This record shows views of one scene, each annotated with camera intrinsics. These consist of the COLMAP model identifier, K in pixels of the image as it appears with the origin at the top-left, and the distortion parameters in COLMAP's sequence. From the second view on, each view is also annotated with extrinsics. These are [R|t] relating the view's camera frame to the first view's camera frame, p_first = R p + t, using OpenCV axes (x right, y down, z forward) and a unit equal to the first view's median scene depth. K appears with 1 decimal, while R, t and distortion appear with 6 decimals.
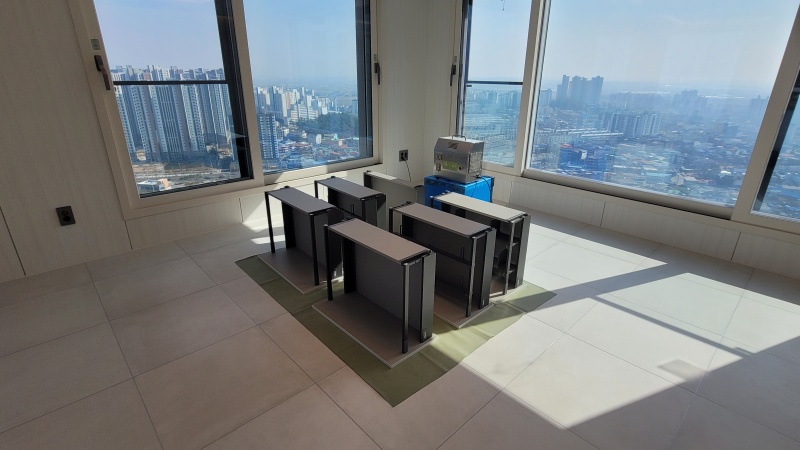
lens RADIAL K [[397.6, 0, 400.0], [0, 397.6, 225.0], [0, 0, 1]] dist [-0.000834, -0.000069]
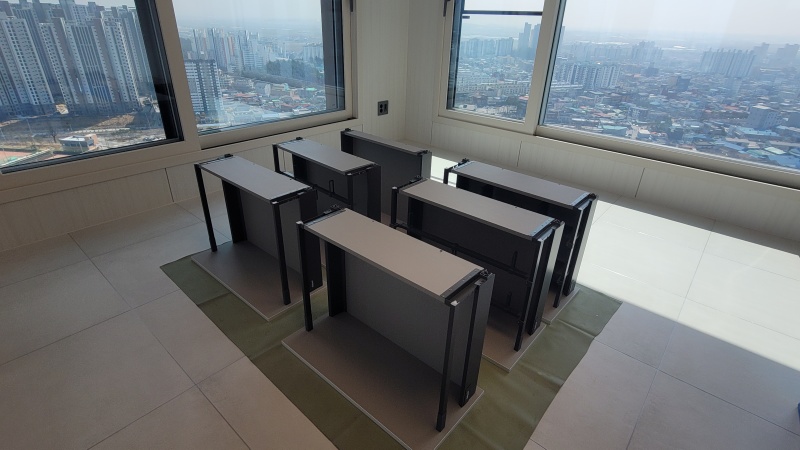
lens RADIAL K [[407.8, 0, 400.0], [0, 407.8, 225.0], [0, 0, 1]] dist [-0.001698, 0.001690]
pose [[0.994833, -0.026652, 0.097960, -0.072235], [0.016078, 0.994109, 0.107189, -0.047645], [-0.100240, -0.105060, 0.989401, 0.273366]]
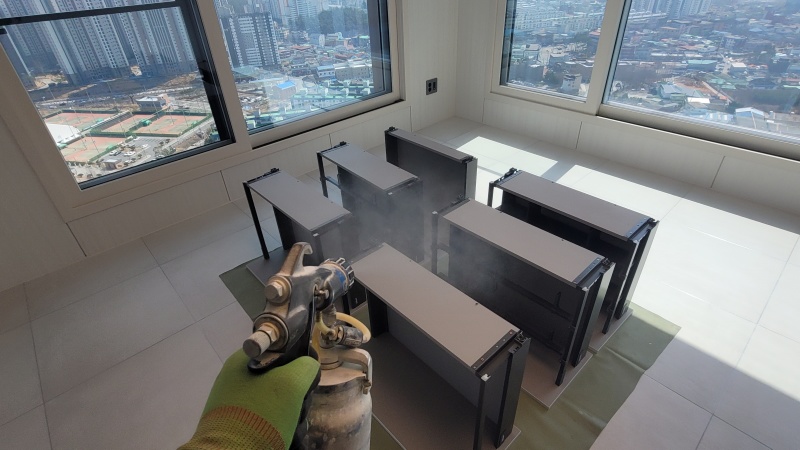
lens RADIAL K [[407.8, 0, 400.0], [0, 407.8, 225.0], [0, 0, 1]] dist [-0.001698, 0.001690]
pose [[0.998438, -0.035191, -0.043403, -0.044961], [0.043942, 0.974317, 0.220852, -0.152546], [0.034516, -0.222414, 0.974341, 0.296658]]
